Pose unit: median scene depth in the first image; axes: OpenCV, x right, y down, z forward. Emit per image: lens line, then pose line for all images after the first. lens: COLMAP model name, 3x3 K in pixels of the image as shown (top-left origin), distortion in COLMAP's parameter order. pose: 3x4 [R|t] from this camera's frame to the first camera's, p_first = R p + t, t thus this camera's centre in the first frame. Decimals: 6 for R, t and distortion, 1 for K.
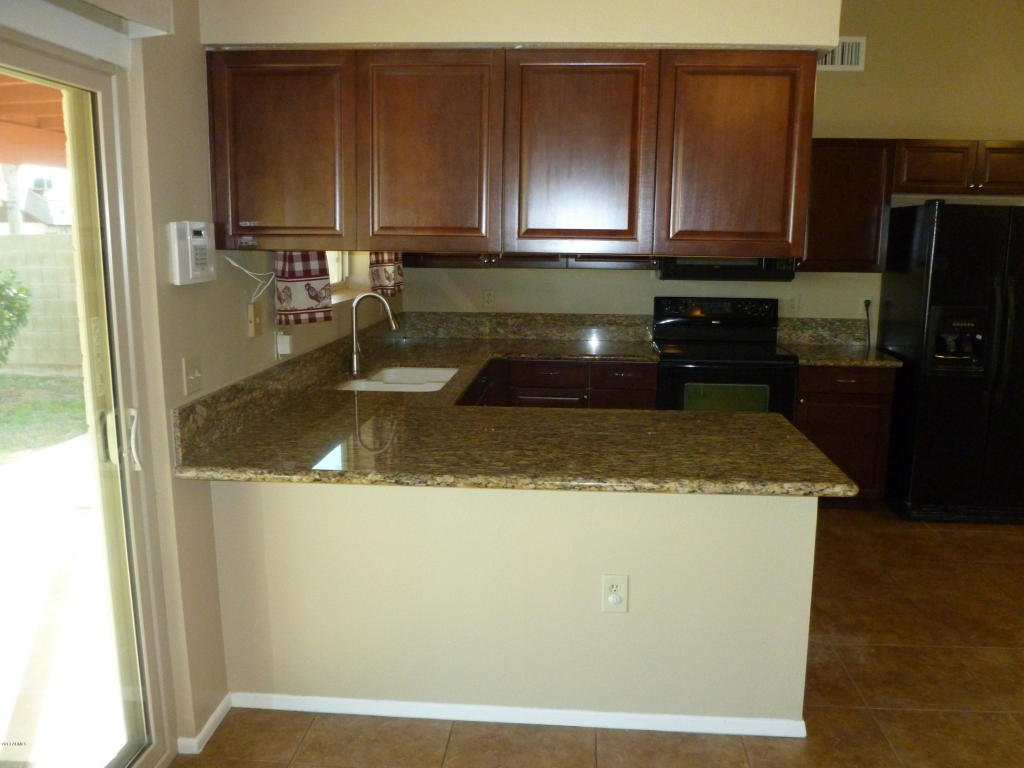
lens RADIAL K [[857.0, 0, 511.9], [0, 857.0, 377.3], [0, 0, 1]] dist [-0.061228, 0.030299]
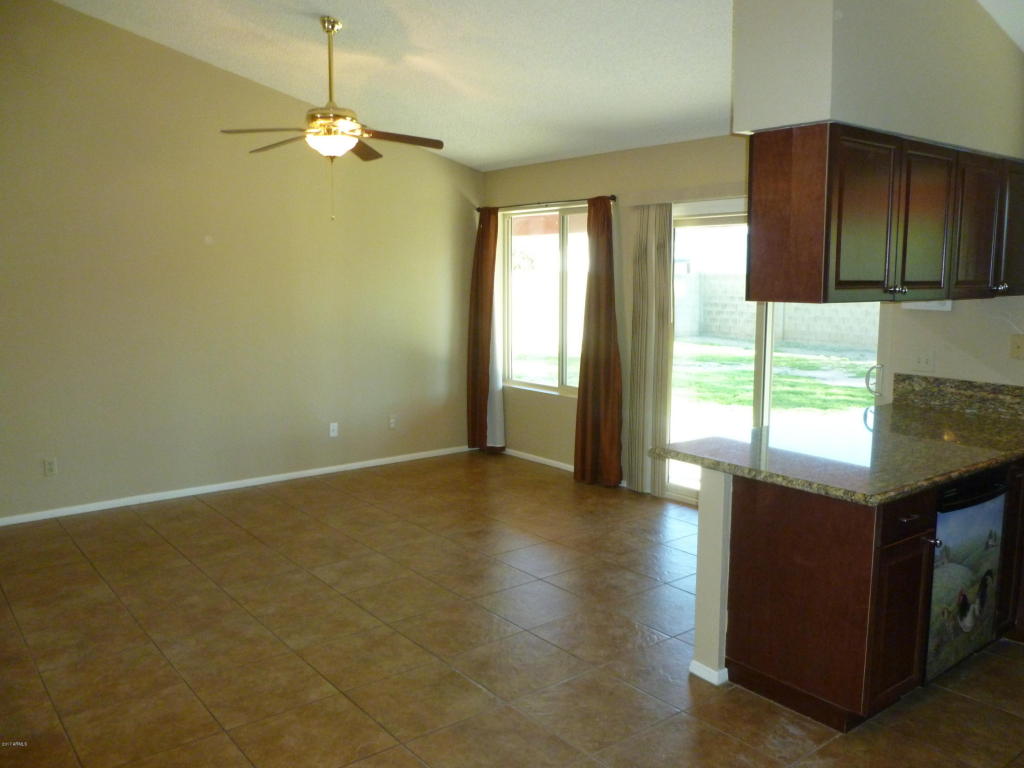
lens RADIAL K [[857.0, 0, 526.6], [0, 857.0, 391.1], [0, 0, 1]] dist [-0.061228, 0.030299]
pose [[-0.730276, 0.091653, -0.676976, 0.892545], [-0.121193, 0.957860, 0.260415, -0.189737], [0.672316, 0.272220, -0.688395, 1.055282]]
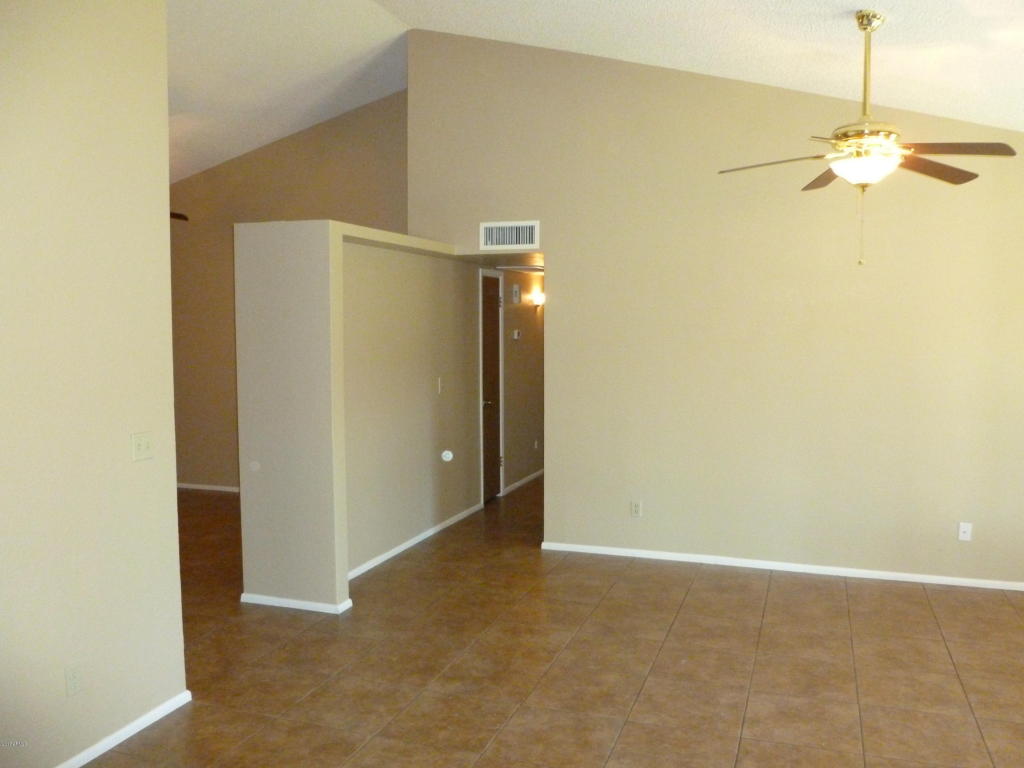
lens RADIAL K [[857.0, 0, 512.5], [0, 857.0, 384.8], [0, 0, 1]] dist [-0.061228, 0.030299]
pose [[-0.966773, -0.030089, 0.253860, 0.384777], [0.033883, 0.969206, 0.243911, -0.187537], [-0.253381, 0.244408, -0.935982, 0.987864]]
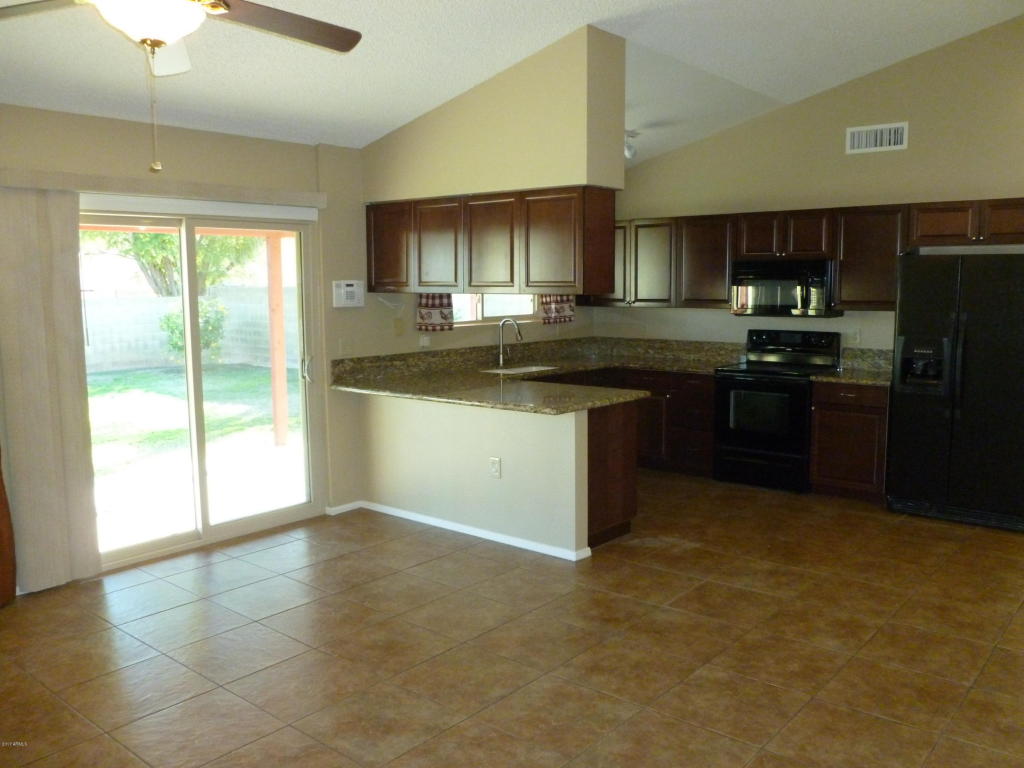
lens RADIAL K [[857.0, 0, 522.9], [0, 857.0, 383.6], [0, 0, 1]] dist [-0.061228, 0.030299]
pose [[0.820561, 0.054041, -0.568998, 0.823950], [-0.084956, 0.995993, -0.027921, 0.074096], [0.565209, 0.071250, 0.821865, -0.373924]]
